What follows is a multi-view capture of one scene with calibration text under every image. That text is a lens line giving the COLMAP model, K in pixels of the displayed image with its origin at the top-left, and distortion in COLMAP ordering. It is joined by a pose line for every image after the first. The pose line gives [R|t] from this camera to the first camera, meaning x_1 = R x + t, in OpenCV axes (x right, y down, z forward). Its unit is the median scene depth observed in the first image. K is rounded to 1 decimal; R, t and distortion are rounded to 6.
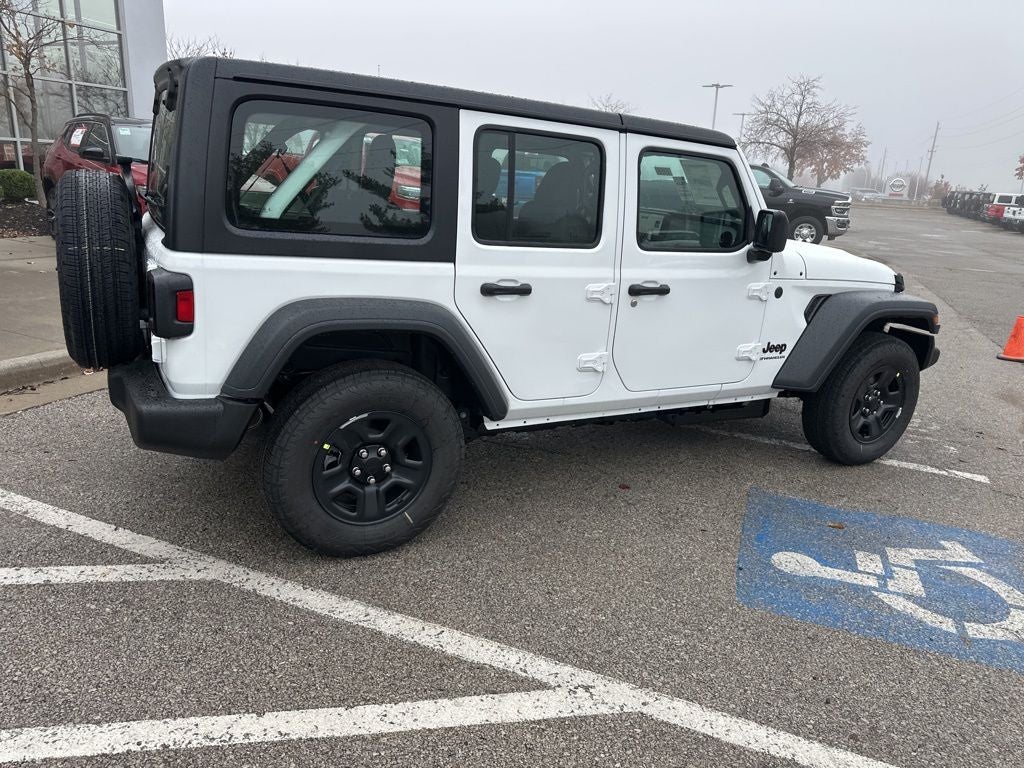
lens RADIAL K [[718.1, 0, 512.0], [0, 718.1, 384.0], [0, 0, 1]] dist [0.049337, -0.056313]
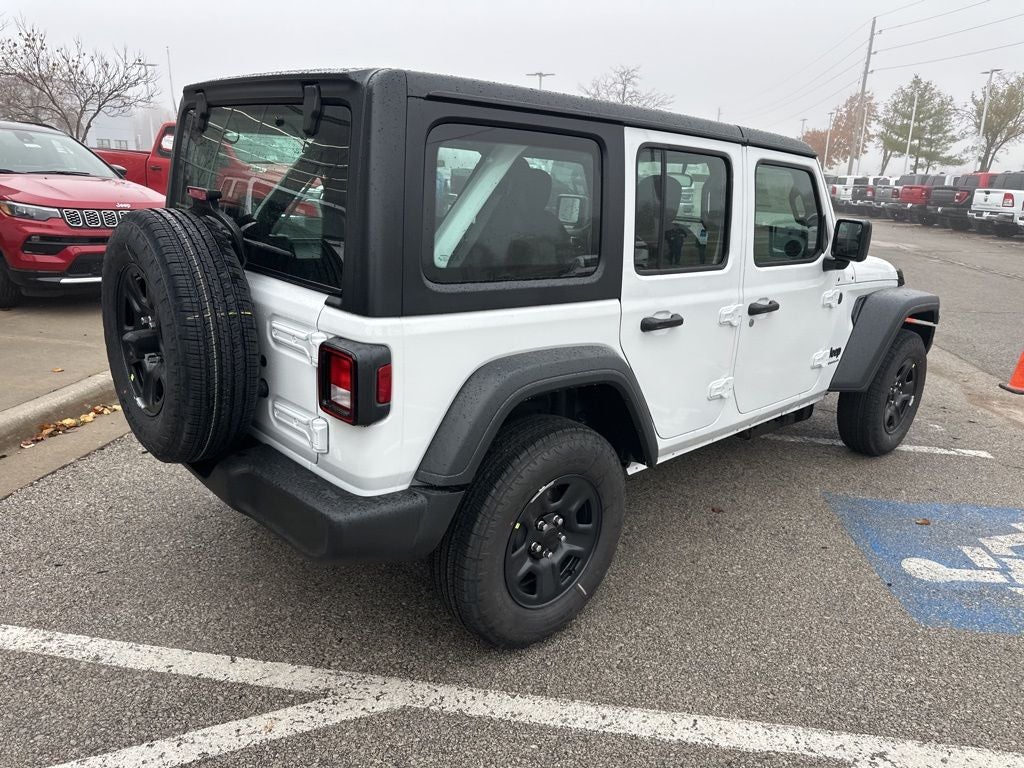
lens RADIAL K [[722.4, 0, 513.3], [0, 722.4, 383.3], [0, 0, 1]] dist [0.030546, -0.035908]
pose [[0.967662, -0.091117, 0.235219, -0.397045], [0.087340, 0.995827, 0.026447, -0.092837], [-0.236647, -0.005048, 0.971583, 0.152451]]
